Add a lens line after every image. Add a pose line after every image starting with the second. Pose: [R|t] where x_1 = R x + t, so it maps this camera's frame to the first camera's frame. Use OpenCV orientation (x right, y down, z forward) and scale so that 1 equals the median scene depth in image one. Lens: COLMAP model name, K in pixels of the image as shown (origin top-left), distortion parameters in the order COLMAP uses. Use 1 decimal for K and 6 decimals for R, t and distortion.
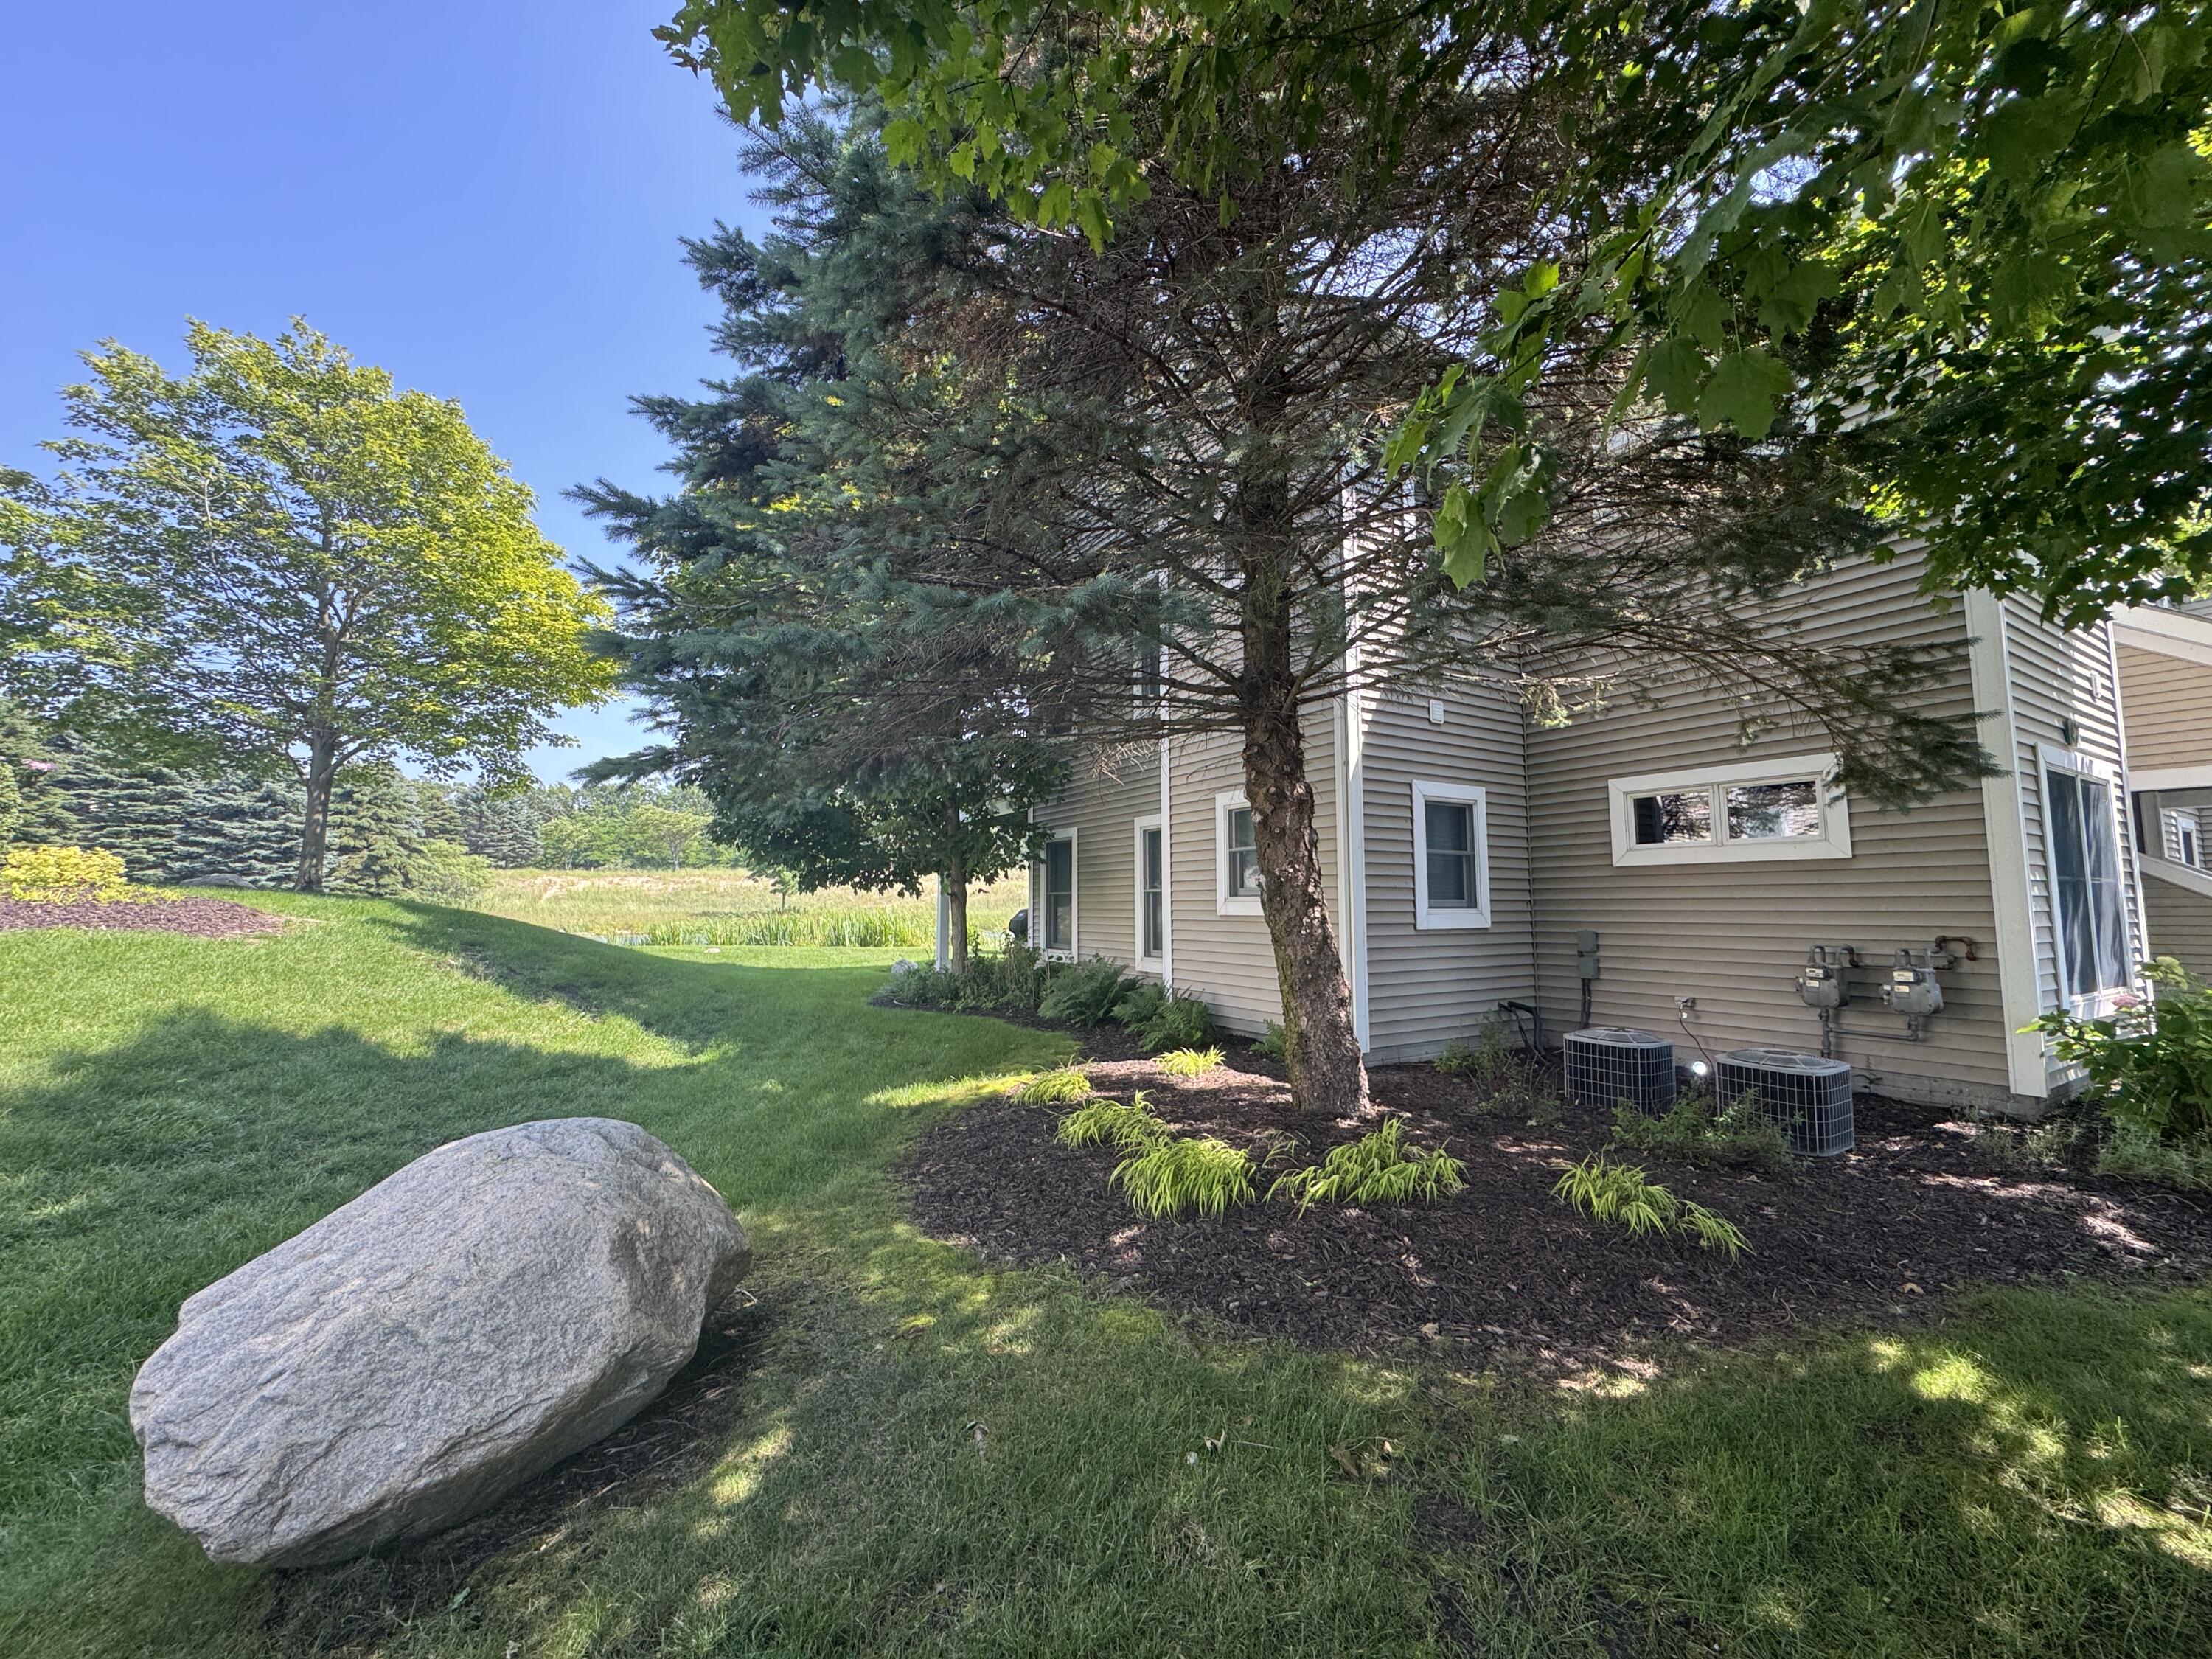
lens RADIAL K [[885.5, 0, 1106.1], [0, 885.5, 826.1], [0, 0, 1]] dist [-0.002819, 0.000691]
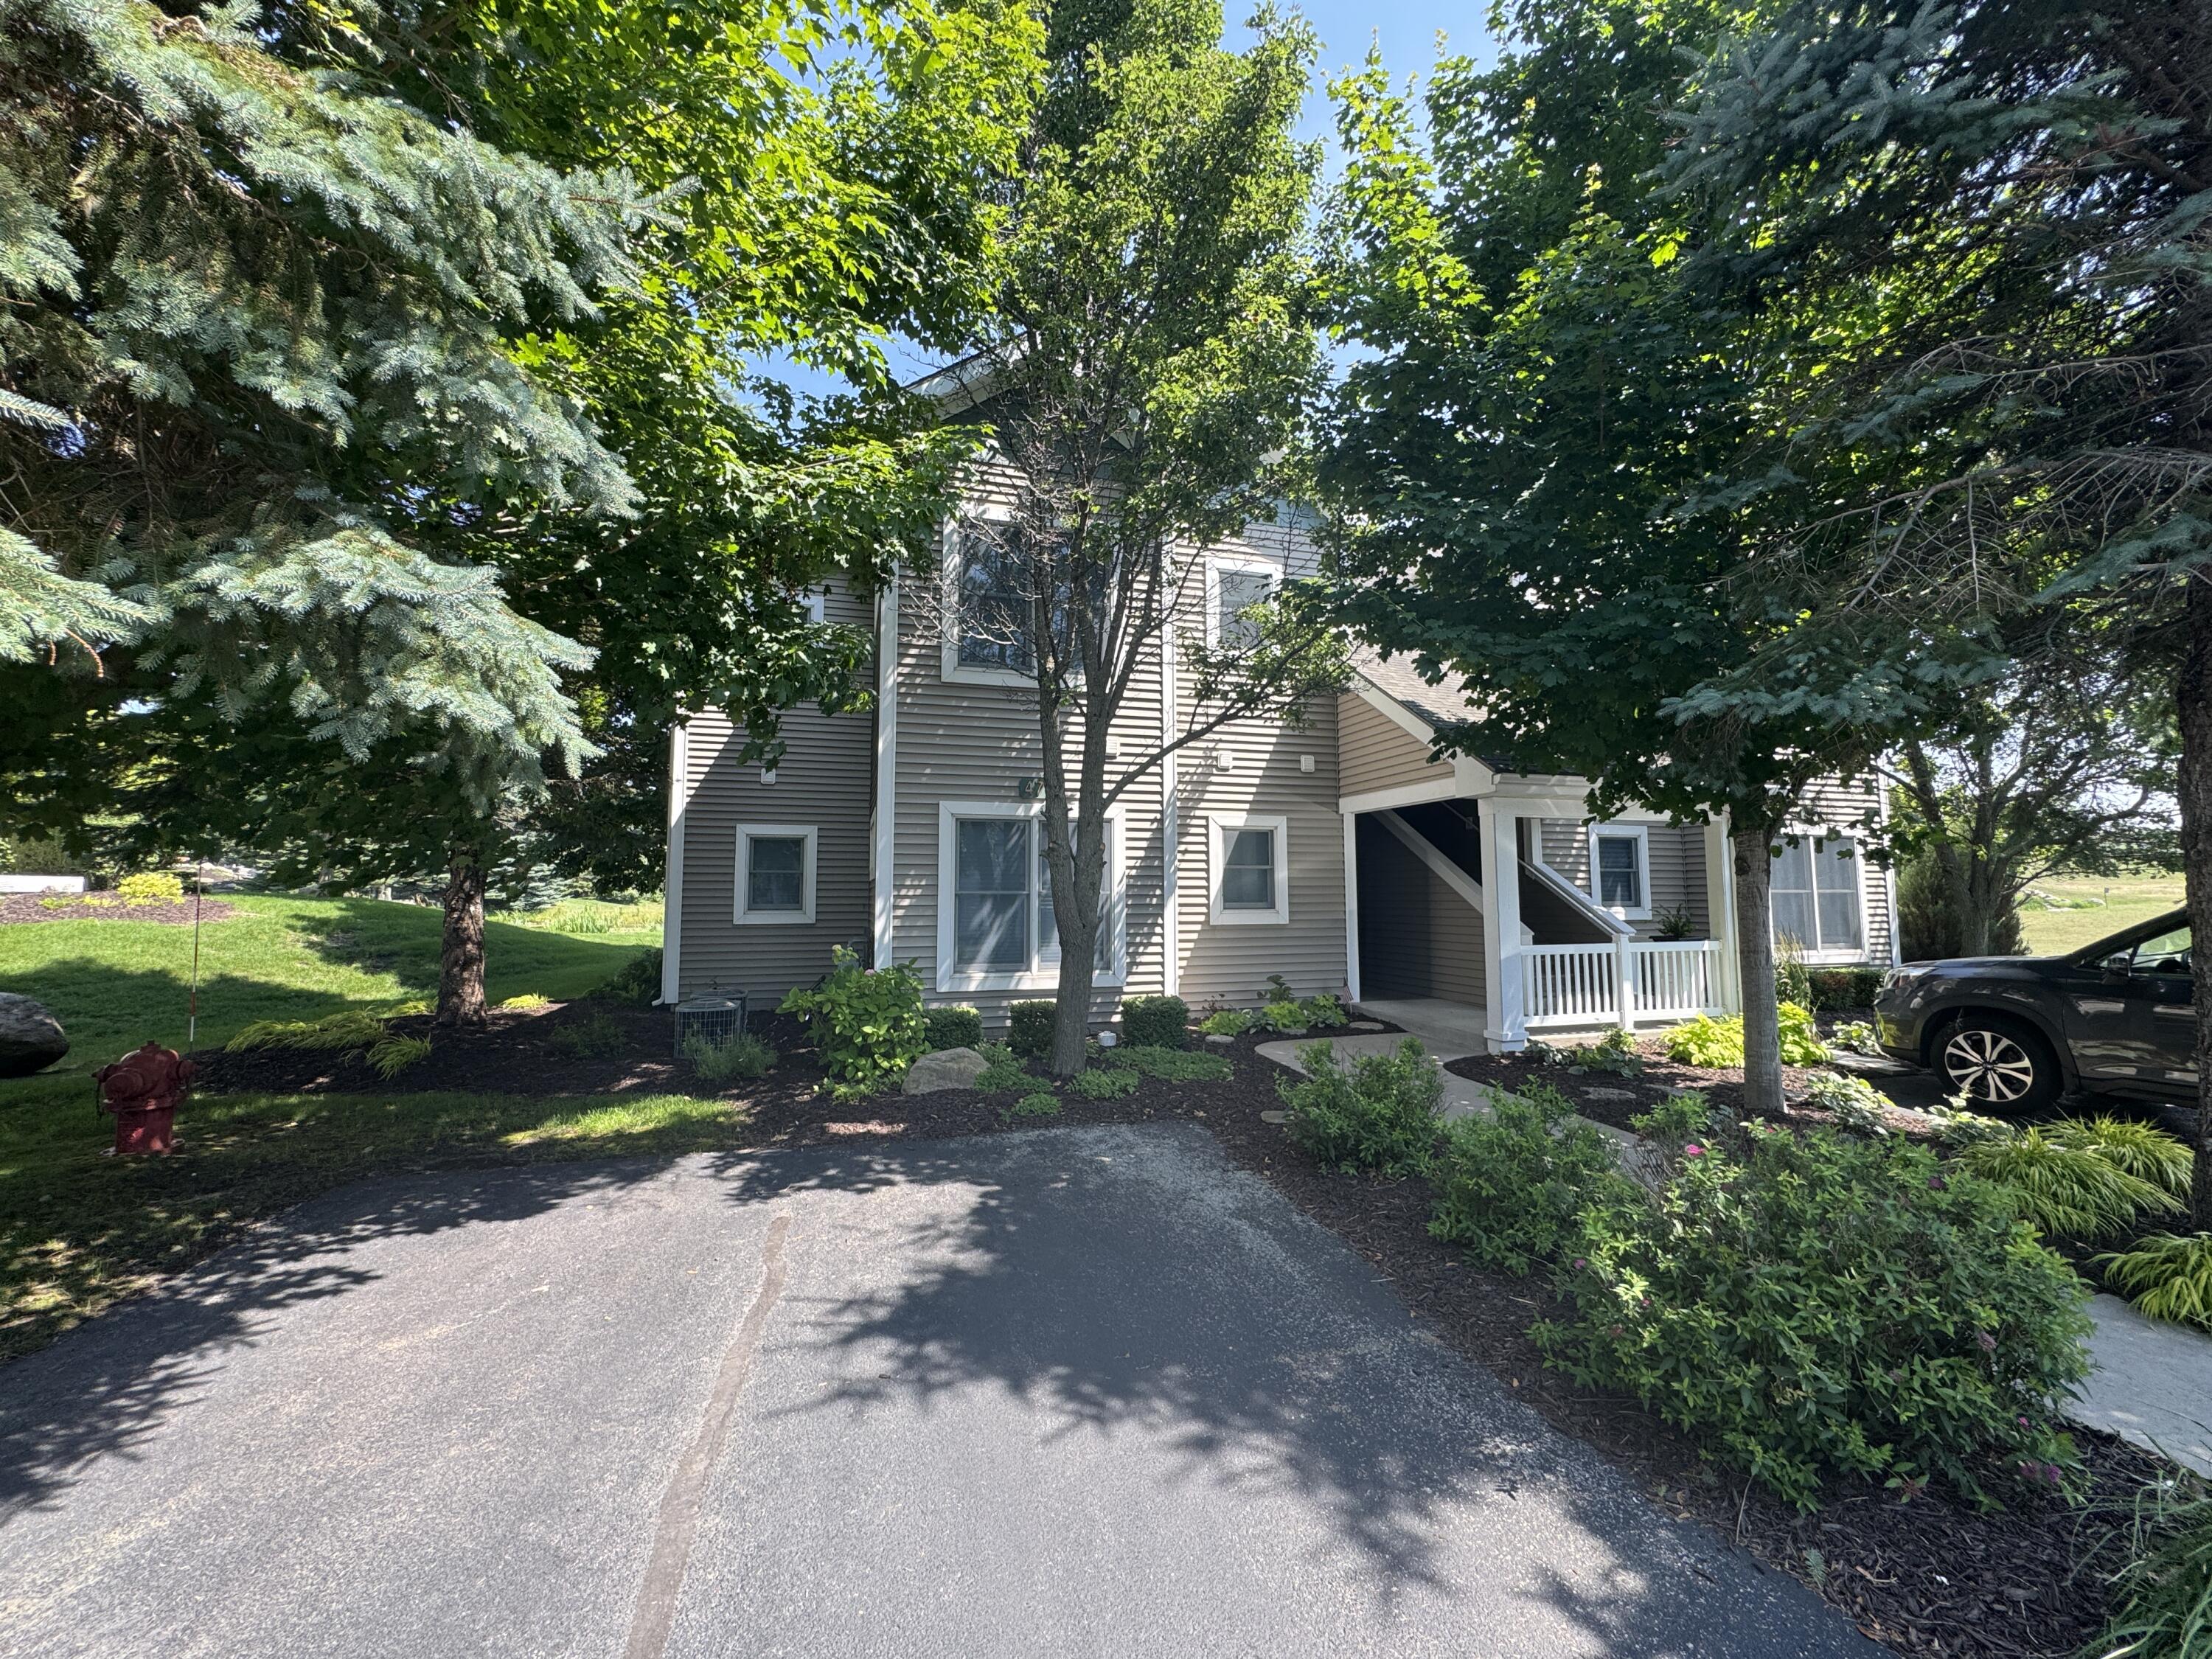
lens RADIAL K [[885.5, 0, 1109.8], [0, 885.5, 829.1], [0, 0, 1]] dist [-0.002819, 0.000691]
pose [[0.958710, -0.021244, -0.283592, 1.348806], [0.023455, 0.999715, 0.004403, -0.035099], [0.283418, -0.010873, 0.958935, -0.240026]]
